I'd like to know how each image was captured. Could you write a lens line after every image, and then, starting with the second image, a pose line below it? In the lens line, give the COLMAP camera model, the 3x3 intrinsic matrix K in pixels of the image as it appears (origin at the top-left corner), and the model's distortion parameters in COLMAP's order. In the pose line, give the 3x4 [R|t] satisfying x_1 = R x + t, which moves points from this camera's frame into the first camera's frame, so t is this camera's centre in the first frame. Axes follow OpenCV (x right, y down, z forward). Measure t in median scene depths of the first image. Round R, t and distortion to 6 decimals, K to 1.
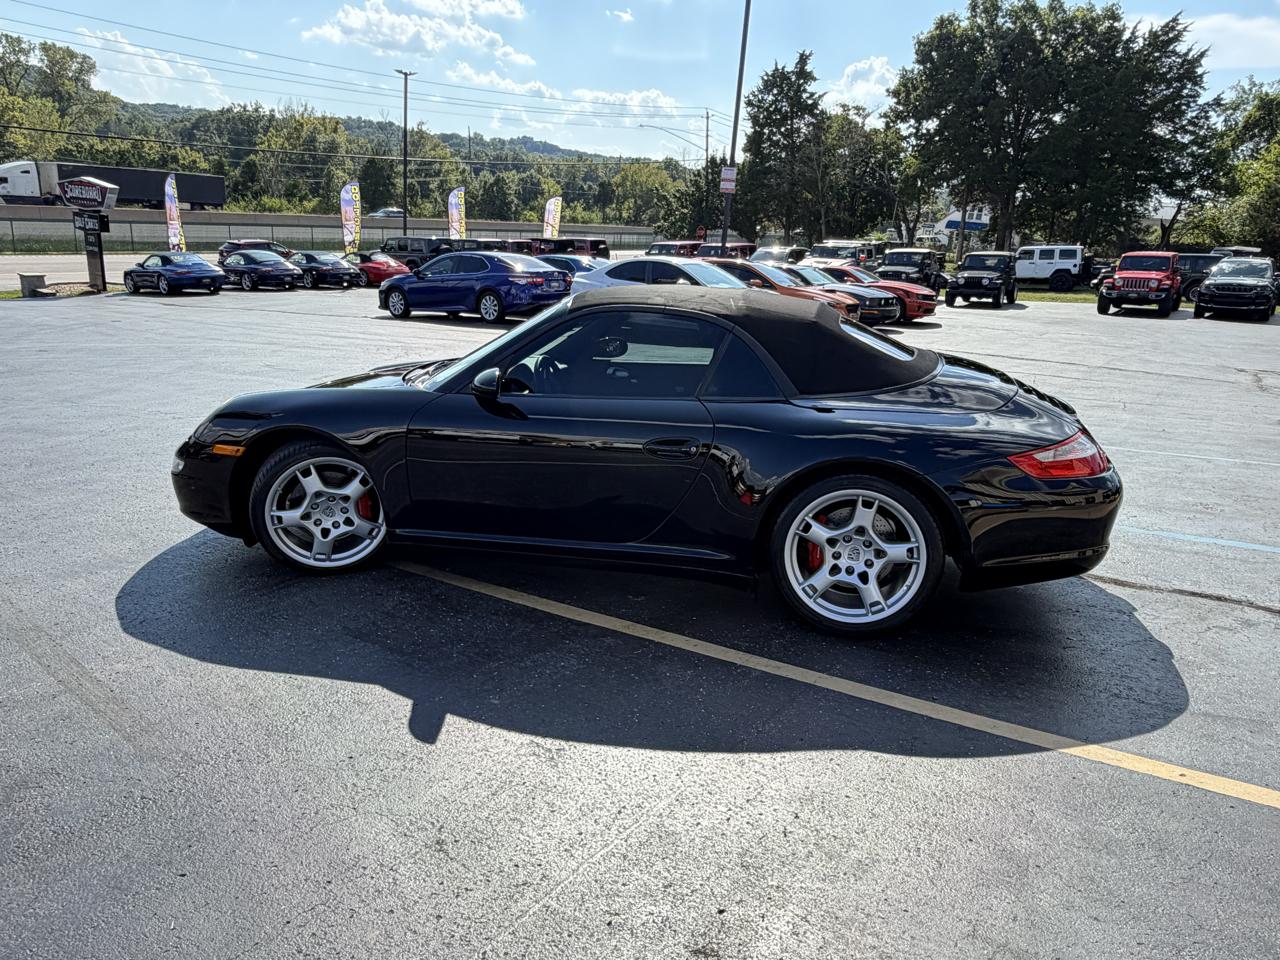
lens RADIAL K [[877.4, 0, 646.4], [0, 877.4, 505.5], [0, 0, 1]] dist [0.002346, 0.000566]
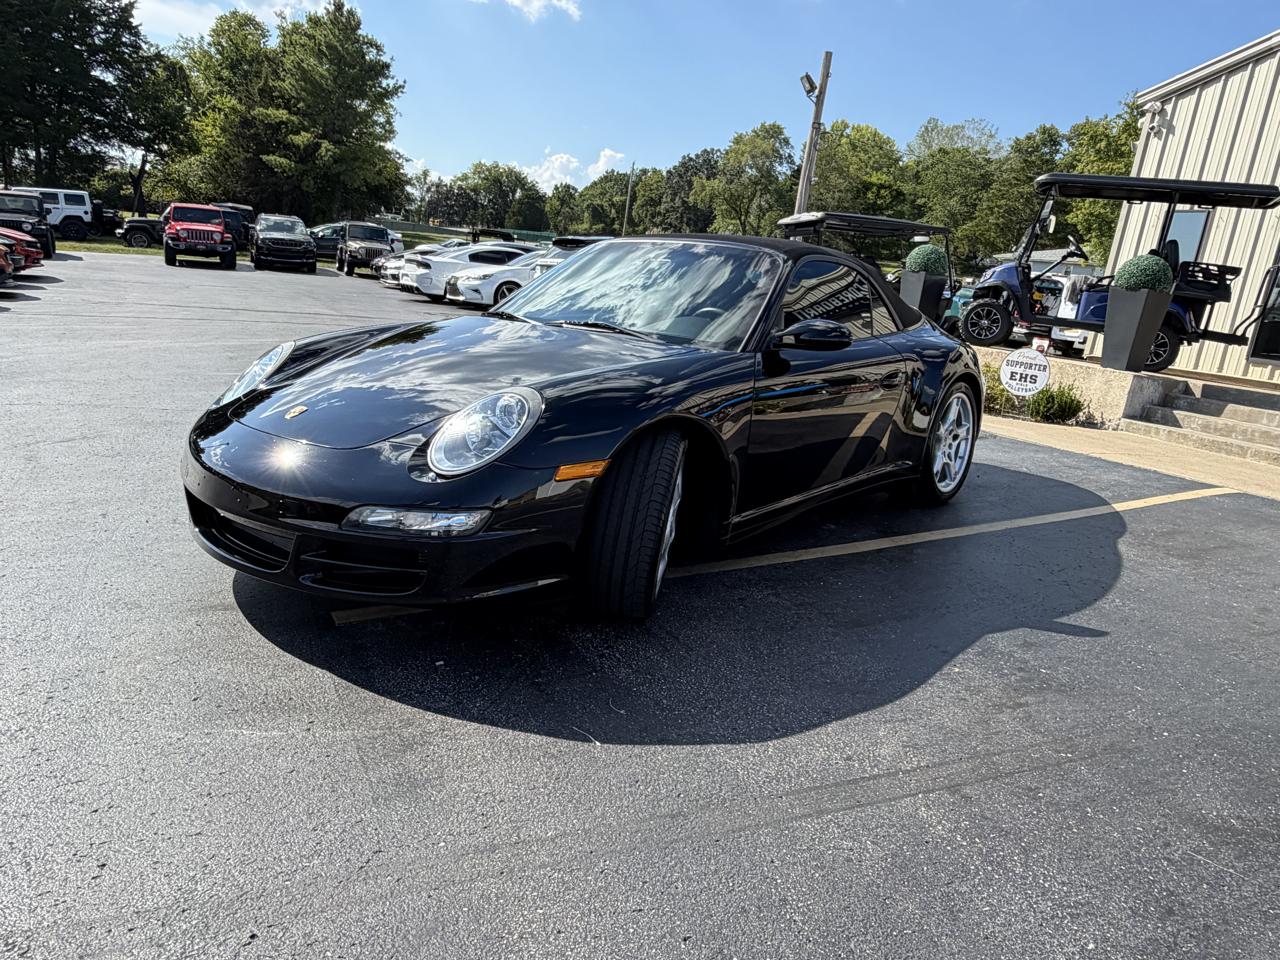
lens RADIAL K [[878.5, 0, 640.2], [0, 878.5, 498.9], [0, 0, 1]] dist [-0.001278, 0.000647]
pose [[0.455496, -0.223589, 0.861702, -0.117222], [0.185148, 0.970574, 0.153968, -0.015695], [-0.870772, 0.089411, 0.483490, 0.074720]]
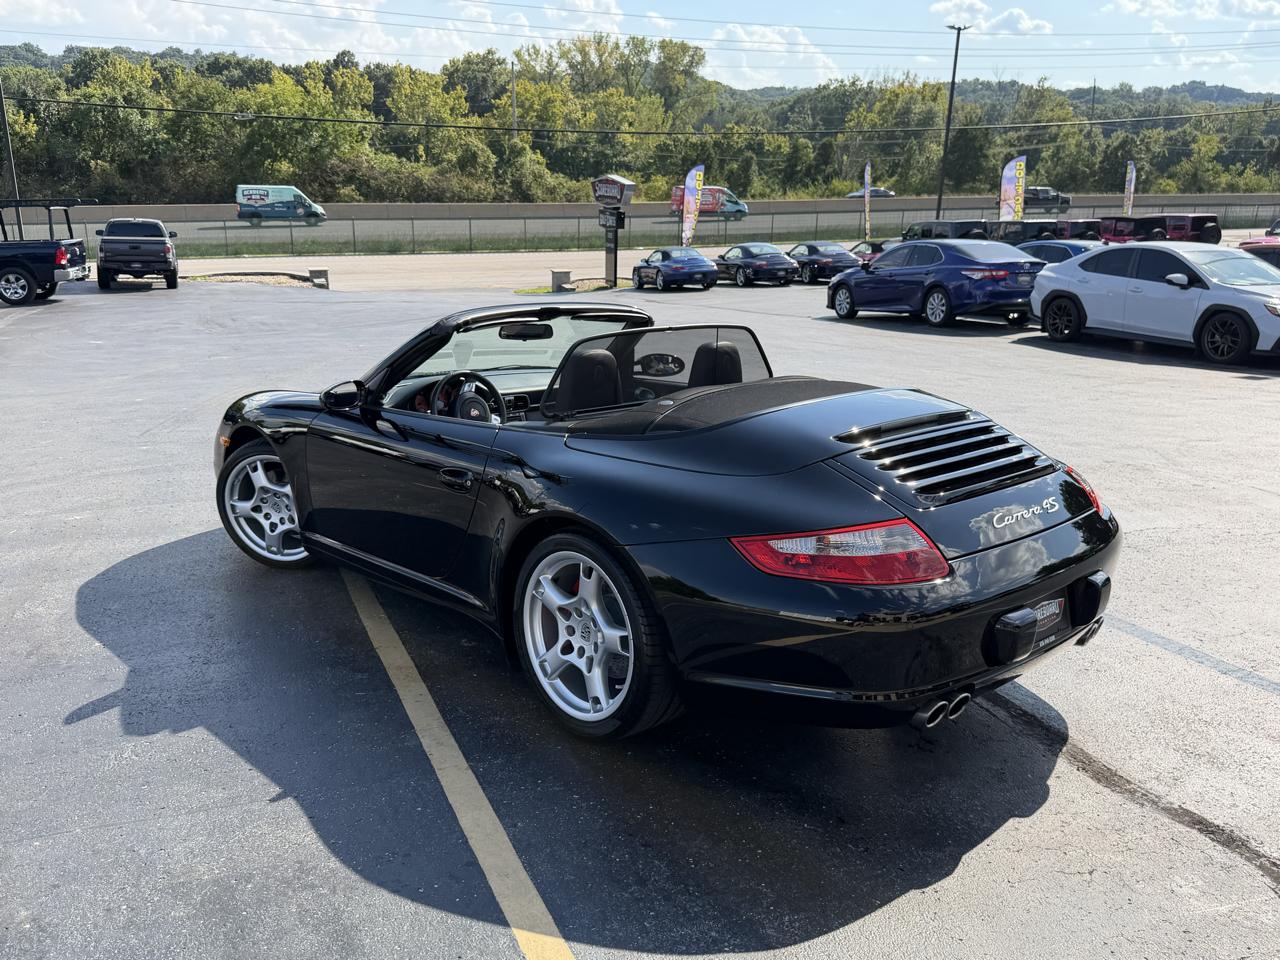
lens RADIAL K [[1050.9, 0, 626.6], [0, 1050.9, 483.4], [0, 0, 1]] dist [0.107141, -0.192511]
pose [[0.823368, 0.106486, -0.557428, 0.079122], [-0.136139, 0.990619, -0.011851, -0.007321], [0.550936, 0.085645, 0.830141, 0.021197]]
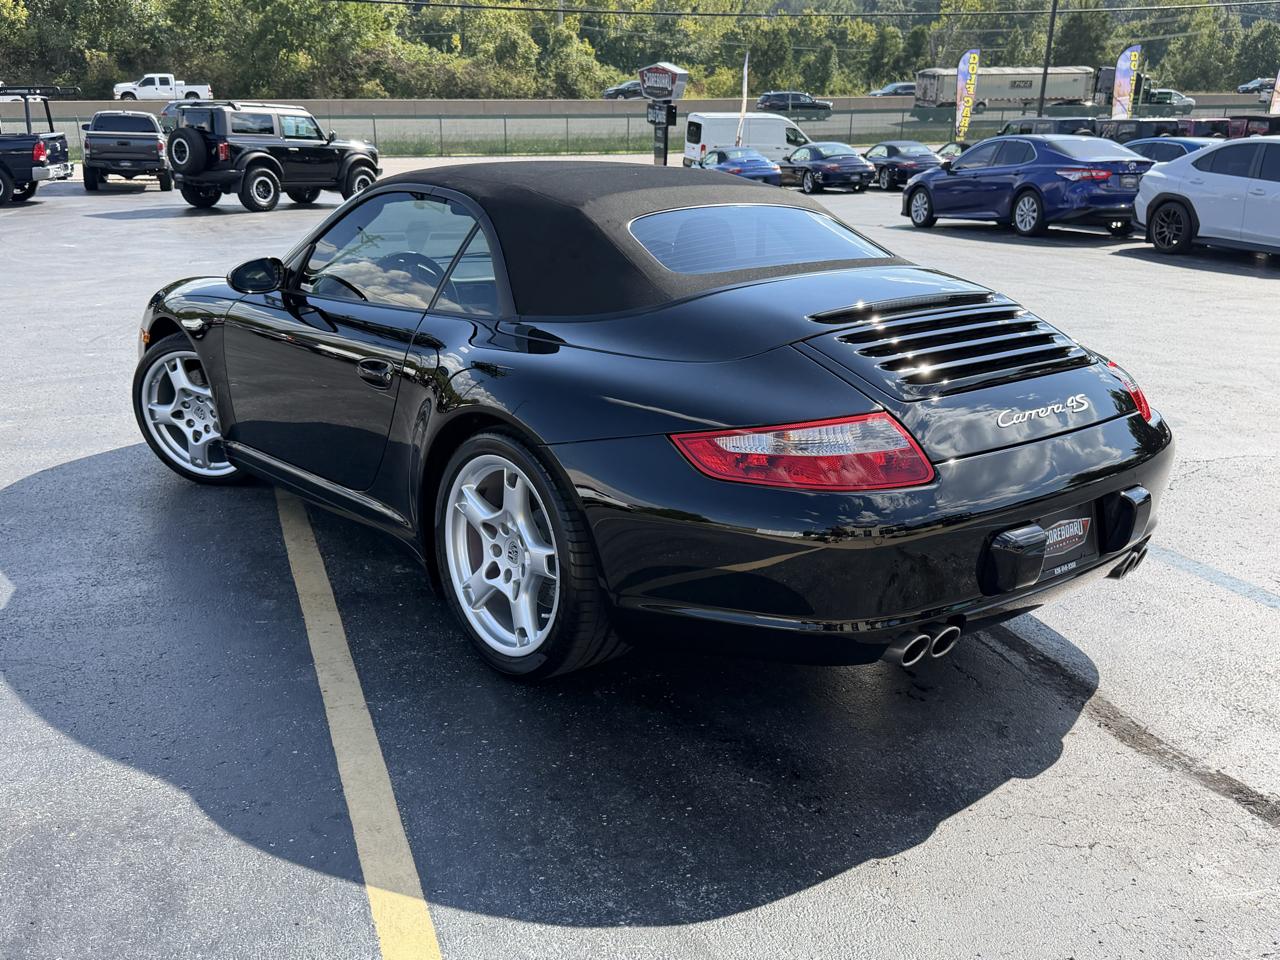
lens RADIAL K [[1177.7, 0, 640.0], [0, 1177.7, 480.0], [0, 0, 1]] dist [0.097247, -0.171907]
pose [[0.800317, 0.146649, -0.581366, 0.083031], [-0.150680, 0.987702, 0.041718, -0.005081], [0.580334, 0.054212, 0.812572, 0.032497]]
